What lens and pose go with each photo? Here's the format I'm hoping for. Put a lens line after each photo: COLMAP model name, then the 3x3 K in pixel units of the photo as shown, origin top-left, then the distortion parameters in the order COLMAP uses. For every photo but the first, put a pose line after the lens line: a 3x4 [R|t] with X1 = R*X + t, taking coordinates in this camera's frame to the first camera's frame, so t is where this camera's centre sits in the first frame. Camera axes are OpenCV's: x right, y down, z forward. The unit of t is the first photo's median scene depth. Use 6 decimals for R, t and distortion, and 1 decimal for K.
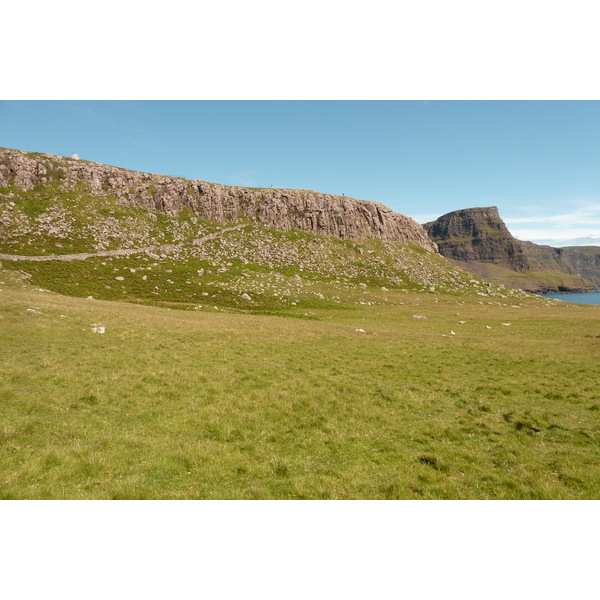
lens RADIAL K [[488.3, 0, 295.2], [0, 488.3, 300.8], [0, 0, 1]] dist [-0.022008, 0.000089]
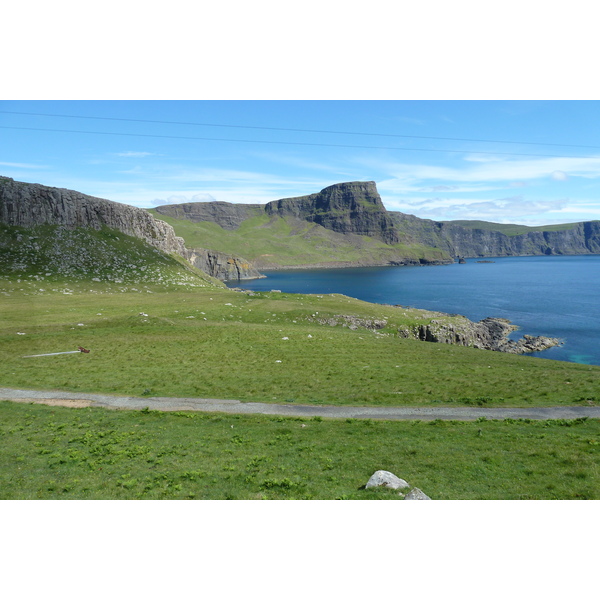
lens RADIAL K [[488.3, 0, 310.1], [0, 488.3, 297.1], [0, 0, 1]] dist [-0.022008, 0.000089]
pose [[0.985263, 0.002908, 0.171022, 0.098254], [-0.013684, 0.997991, 0.061861, -0.007269], [-0.170499, -0.063290, 0.983323, -0.031130]]
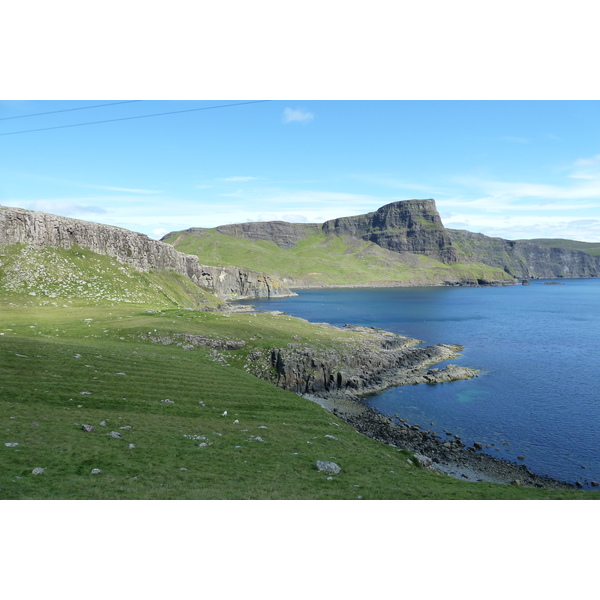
lens RADIAL K [[488.3, 0, 294.7], [0, 488.3, 289.1], [0, 0, 1]] dist [-0.022008, 0.000089]
pose [[0.999162, 0.029677, -0.028195, 0.159789], [-0.029342, 0.999495, 0.012231, -0.008982], [0.028544, -0.011393, 0.999528, -0.033775]]
